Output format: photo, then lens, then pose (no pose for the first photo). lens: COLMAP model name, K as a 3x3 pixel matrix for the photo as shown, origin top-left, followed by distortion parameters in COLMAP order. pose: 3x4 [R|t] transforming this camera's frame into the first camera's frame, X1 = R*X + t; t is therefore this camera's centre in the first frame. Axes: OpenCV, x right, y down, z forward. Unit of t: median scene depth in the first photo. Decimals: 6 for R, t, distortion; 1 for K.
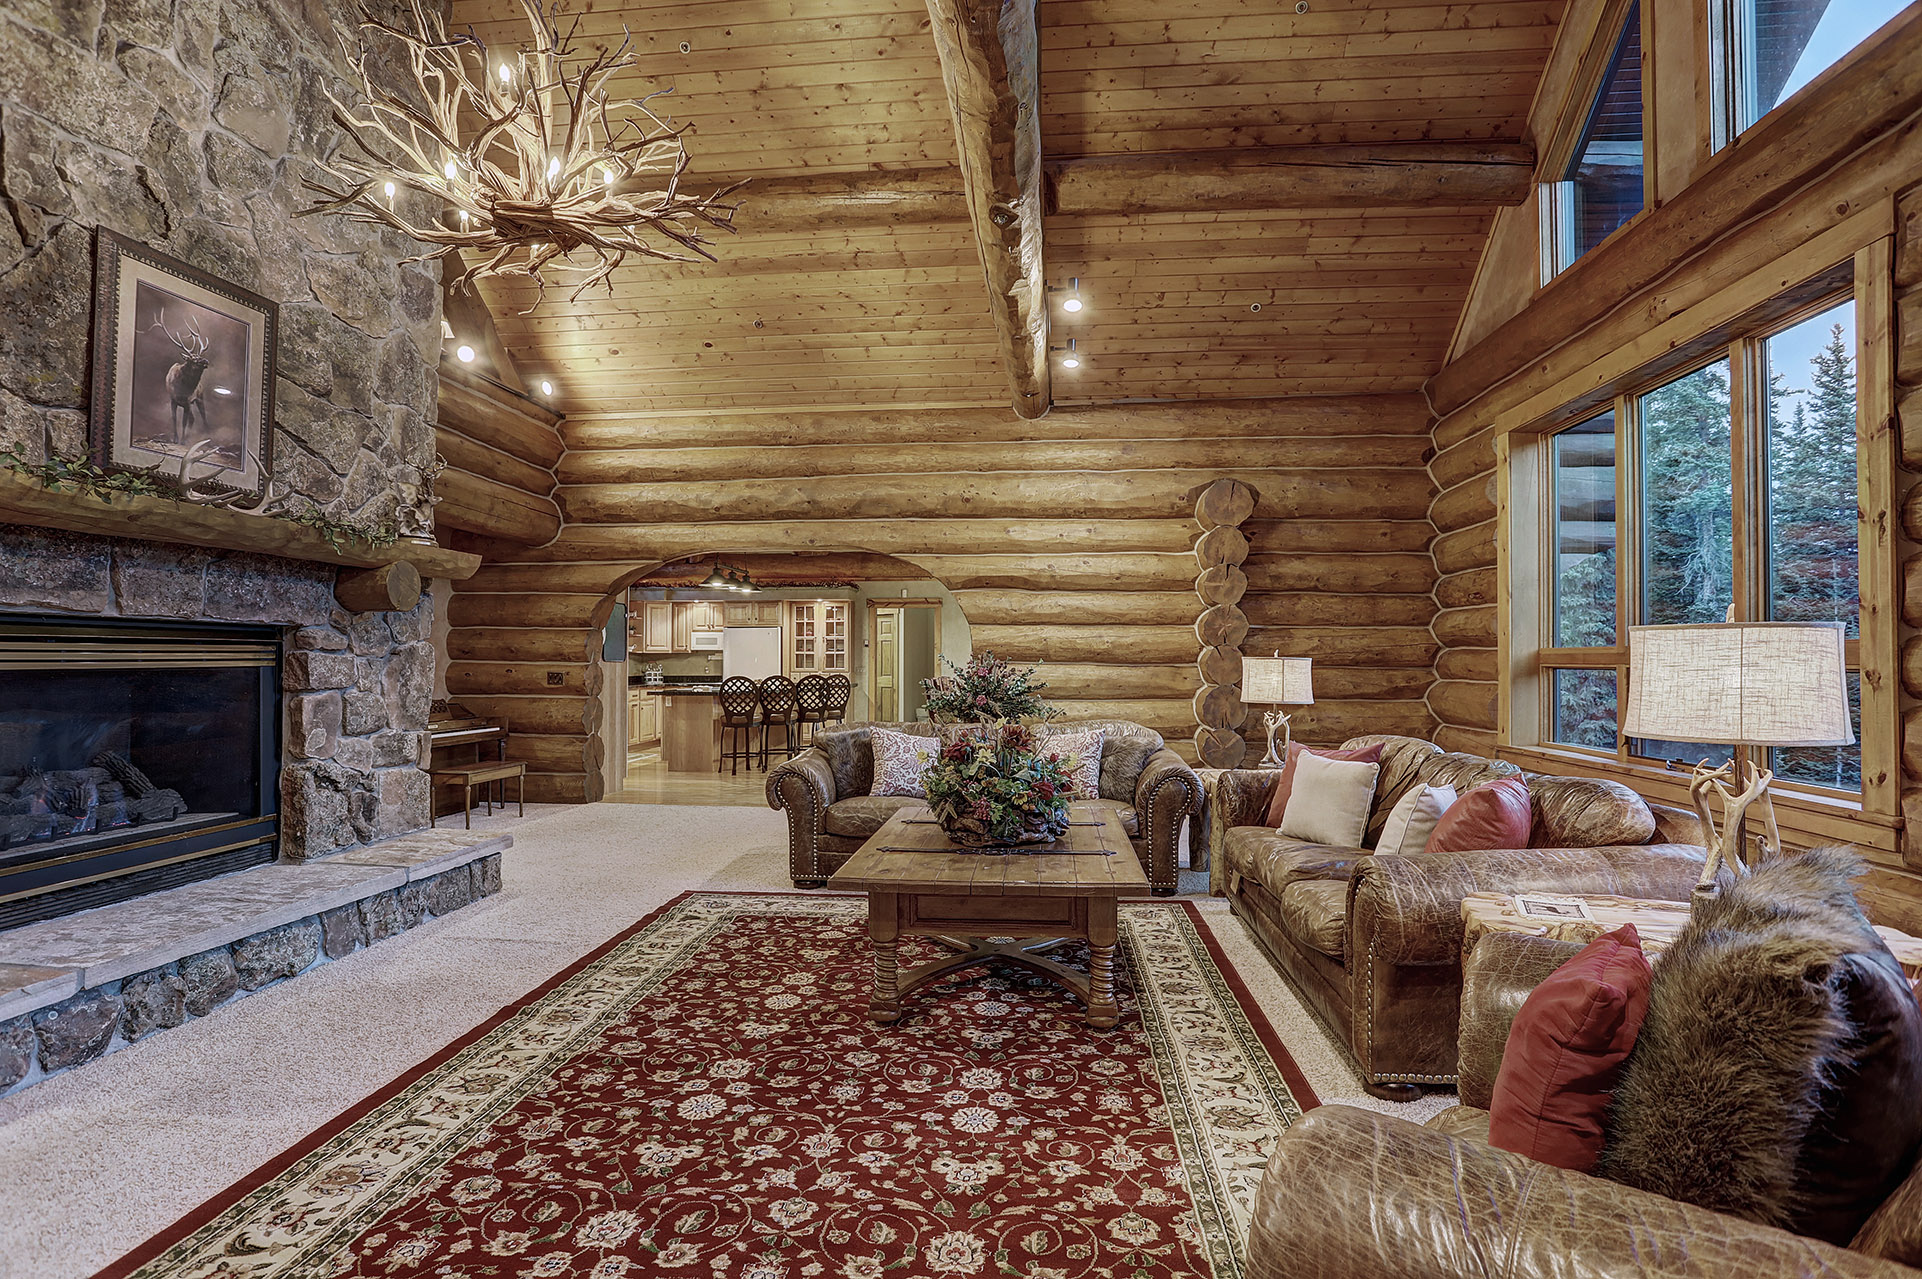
lens RADIAL K [[935.2, 0, 952.4], [0, 935.2, 649.6], [0, 0, 1]] dist [-0.054193, 0.008953]
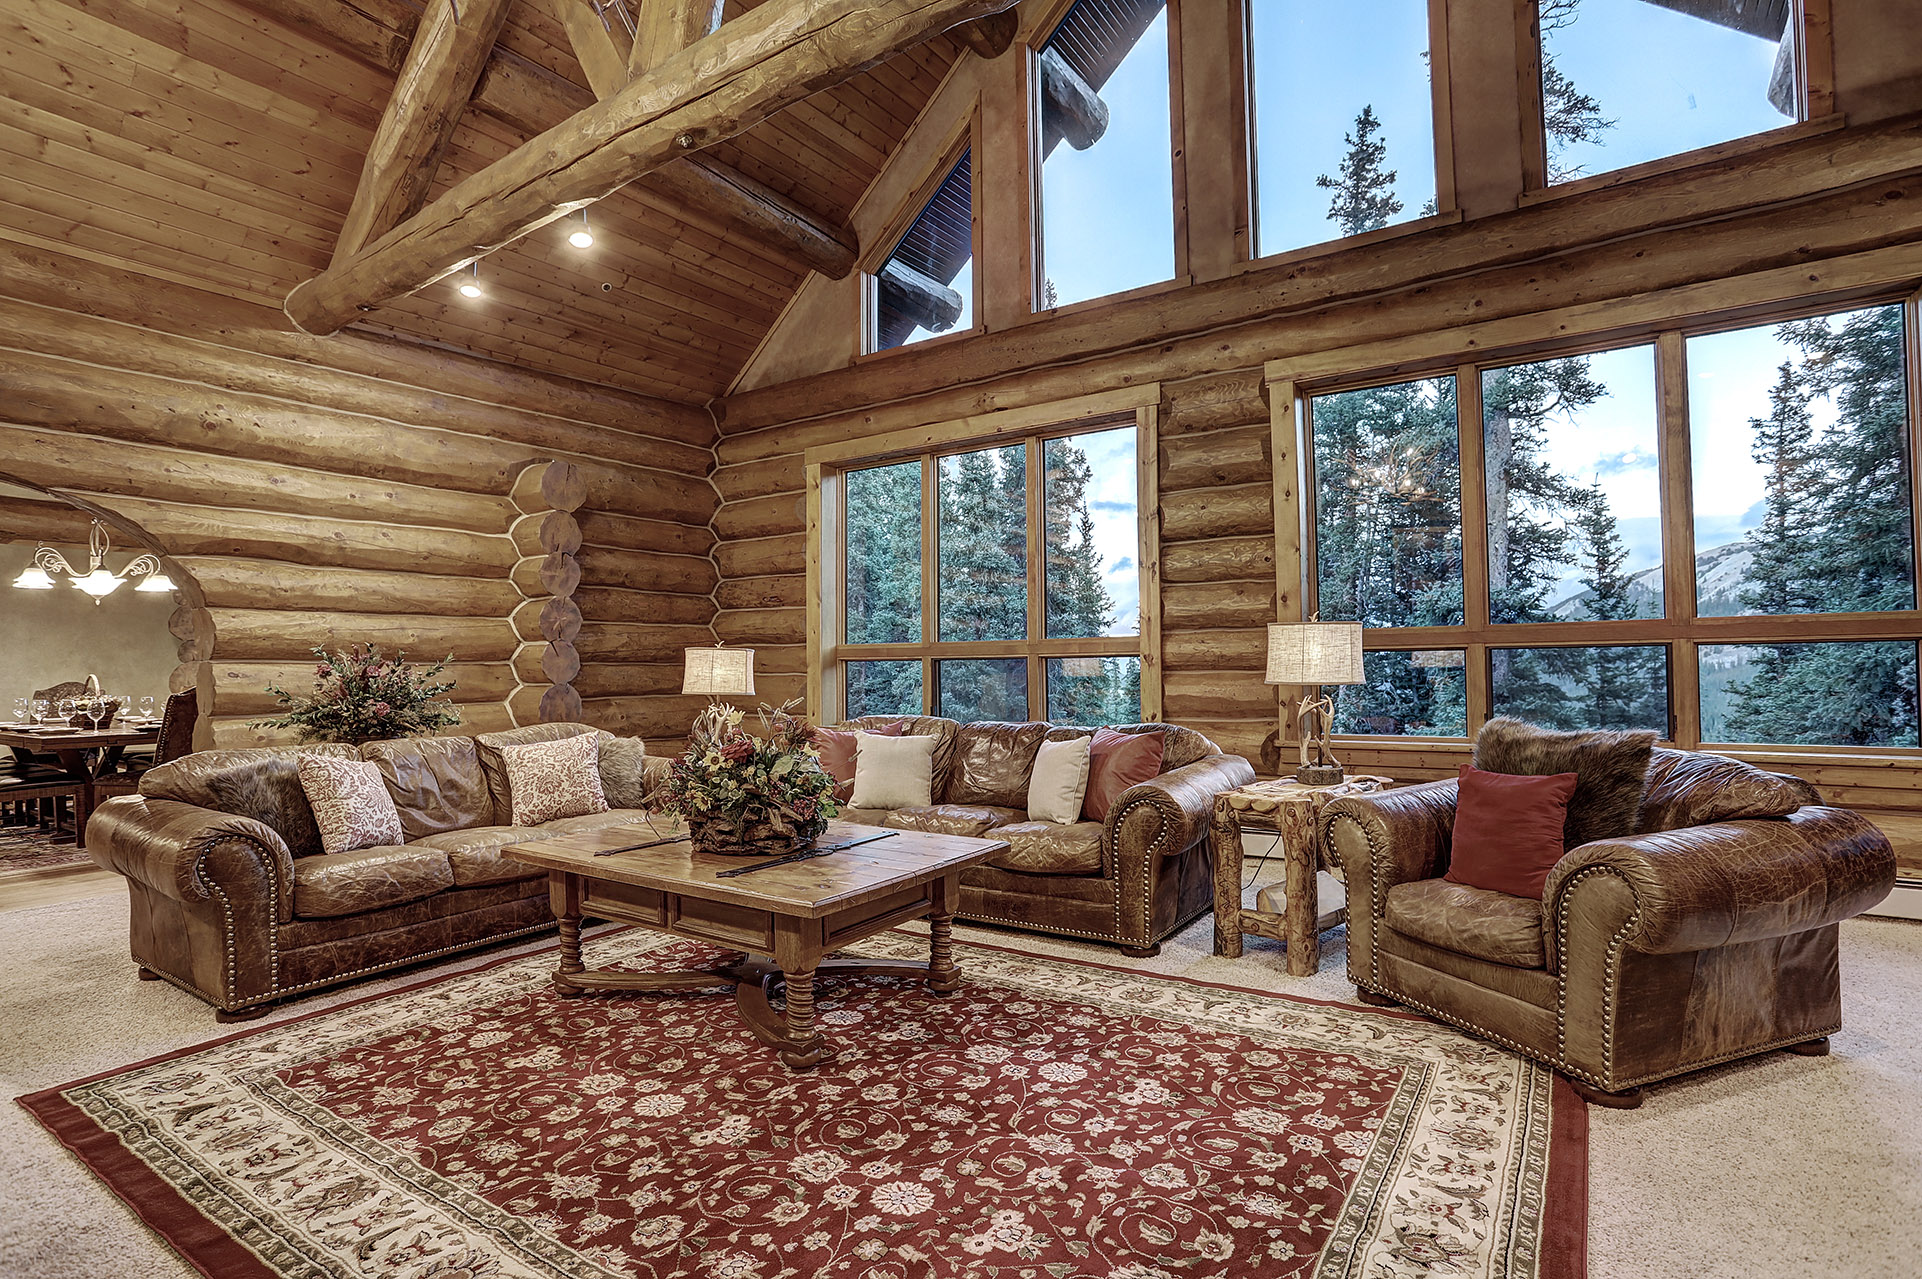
lens RADIAL K [[963.9, 0, 964.9], [0, 963.9, 645.8], [0, 0, 1]] dist [-0.049527, 0.008775]
pose [[0.471009, 0.004264, 0.882118, -0.629823], [0.003049, 0.999974, -0.006462, 0.014625], [-0.882123, 0.005733, 0.470983, 0.362014]]
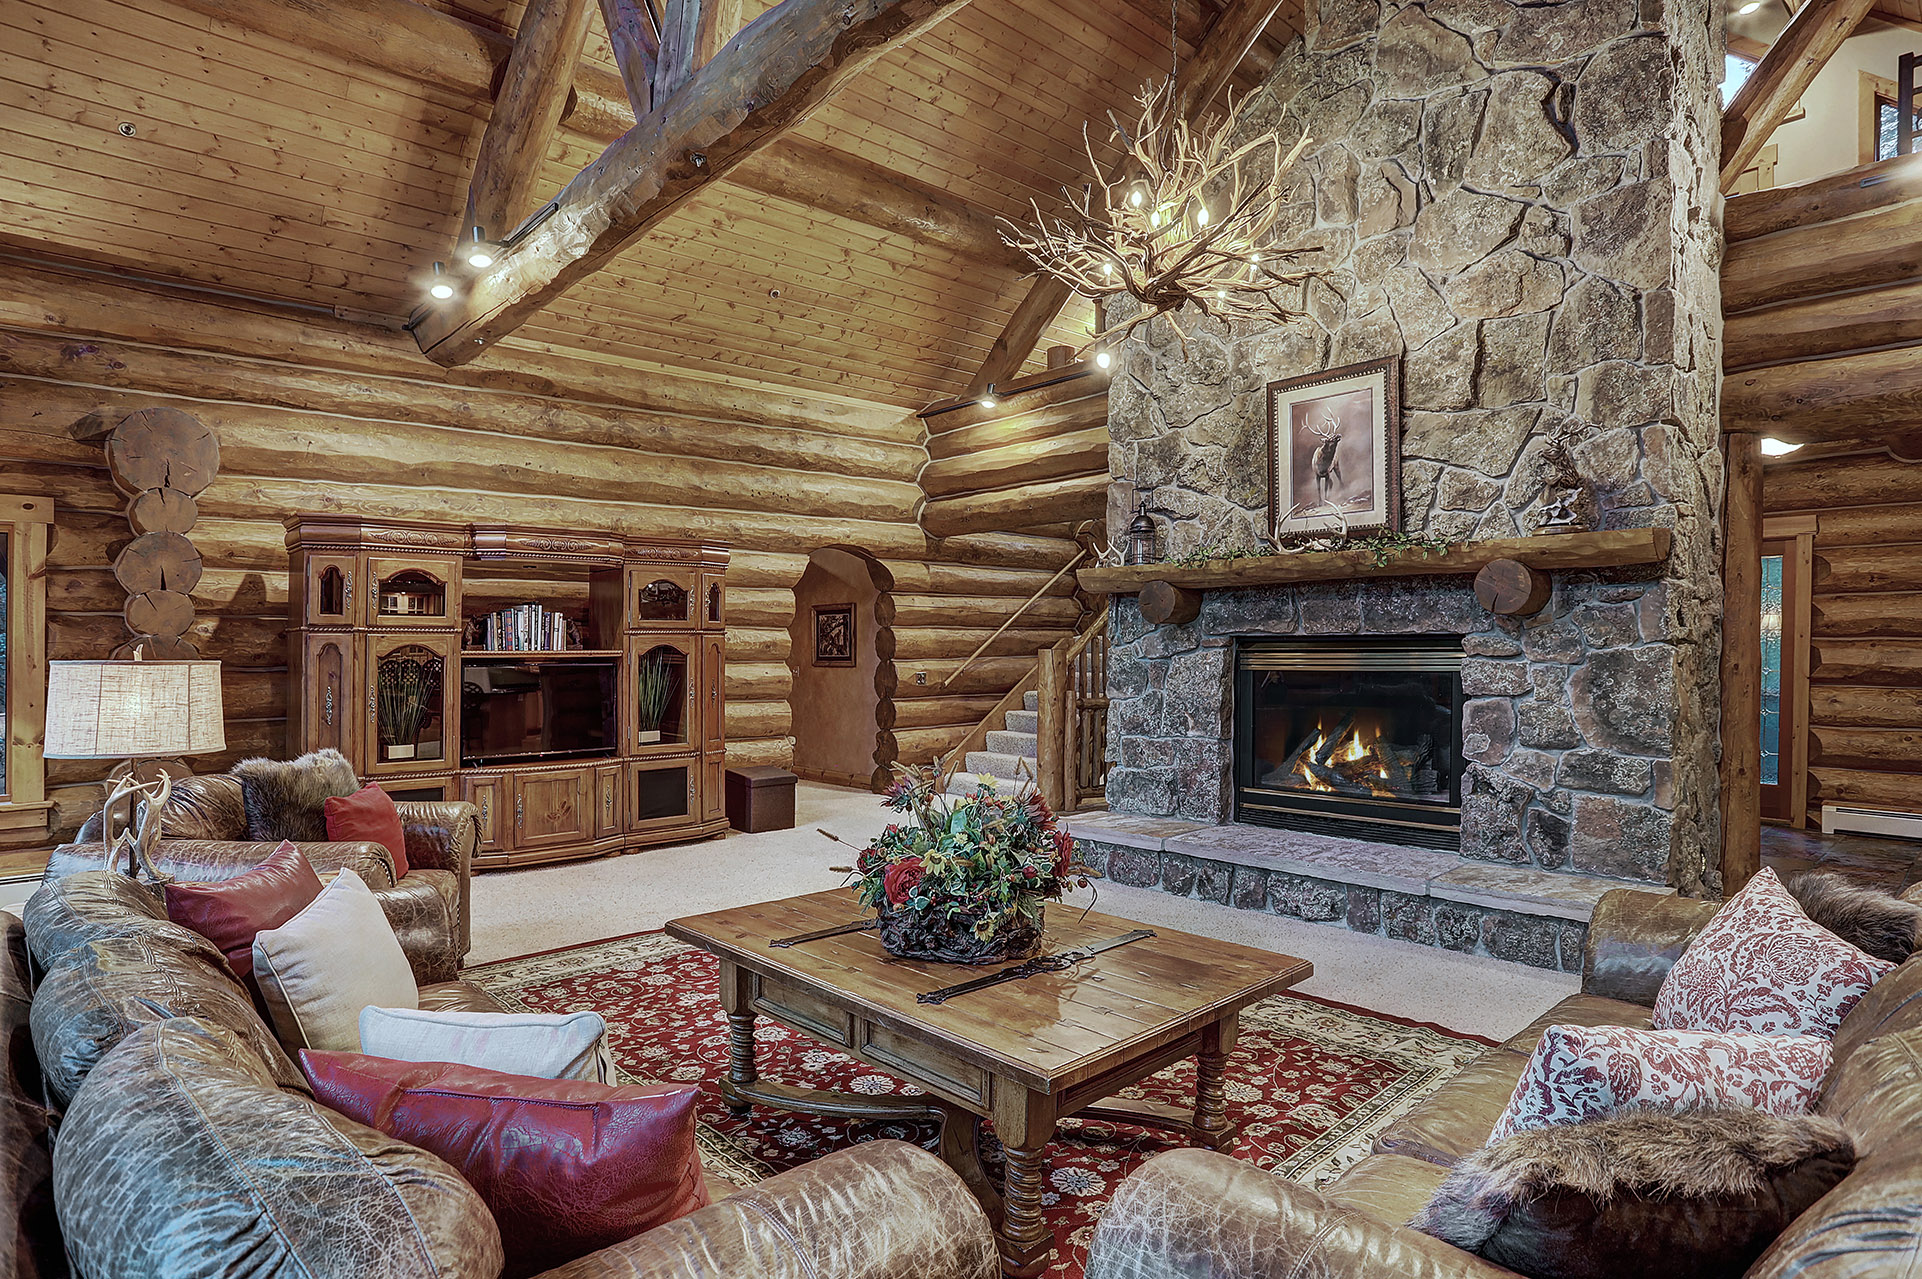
lens RADIAL K [[1051.6, 0, 958.3], [0, 1051.6, 635.3], [0, 0, 1]] dist [-0.065539, 0.000639]
pose [[-0.661254, -0.002846, -0.750156, 0.600711], [0.015870, 0.999716, -0.017783, -0.012906], [0.749994, -0.023664, -0.661021, 1.430606]]
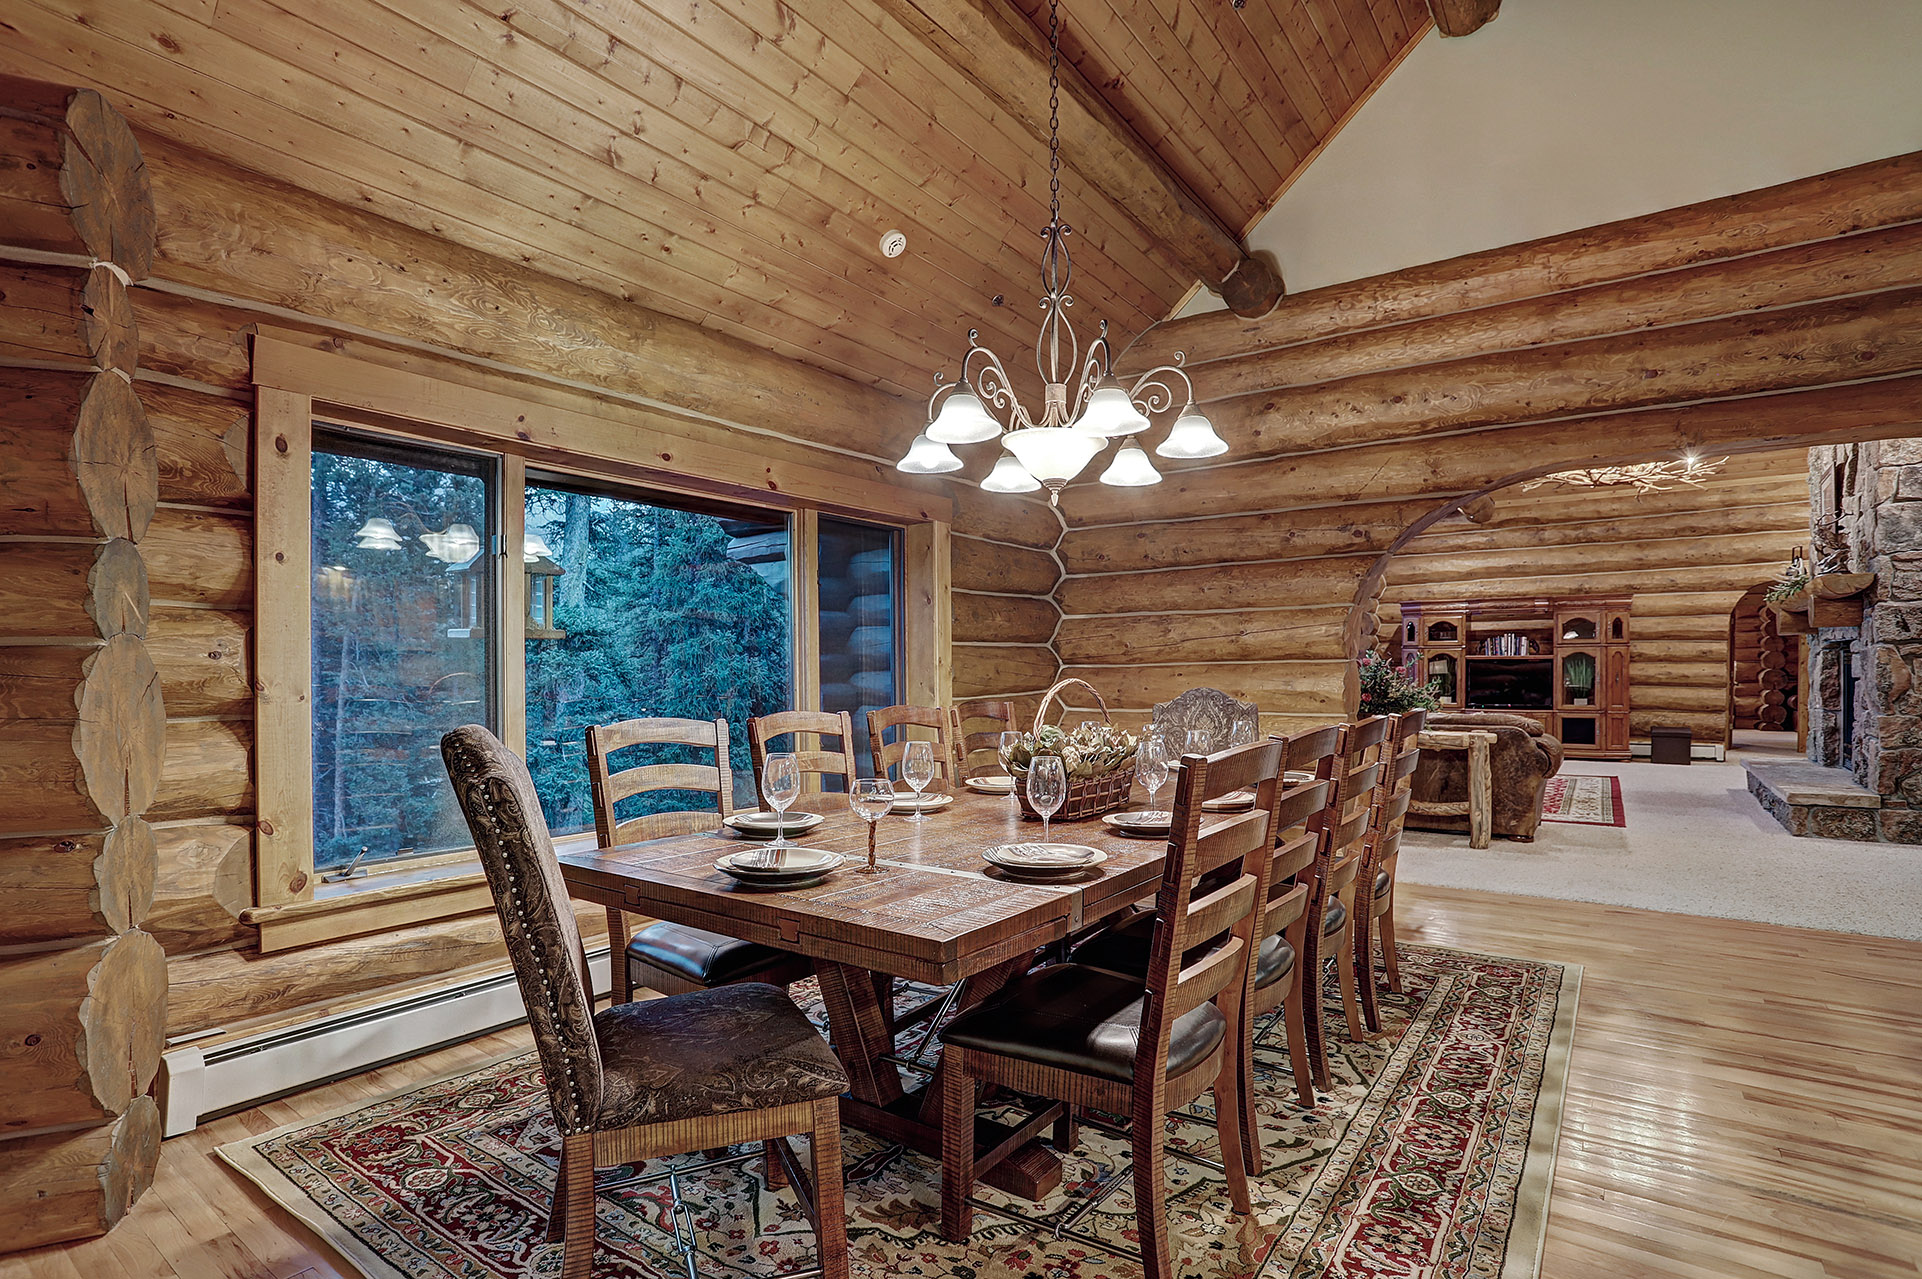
lens RADIAL K [[935.2, 0, 999.4], [0, 935.2, 666.6], [0, 0, 1]] dist [-0.054193, 0.008953]
pose [[-0.888454, 0.003412, 0.458954, -0.248446], [-0.002998, 0.999908, -0.013239, 0.068024], [-0.458957, -0.013138, -0.888361, 3.741761]]
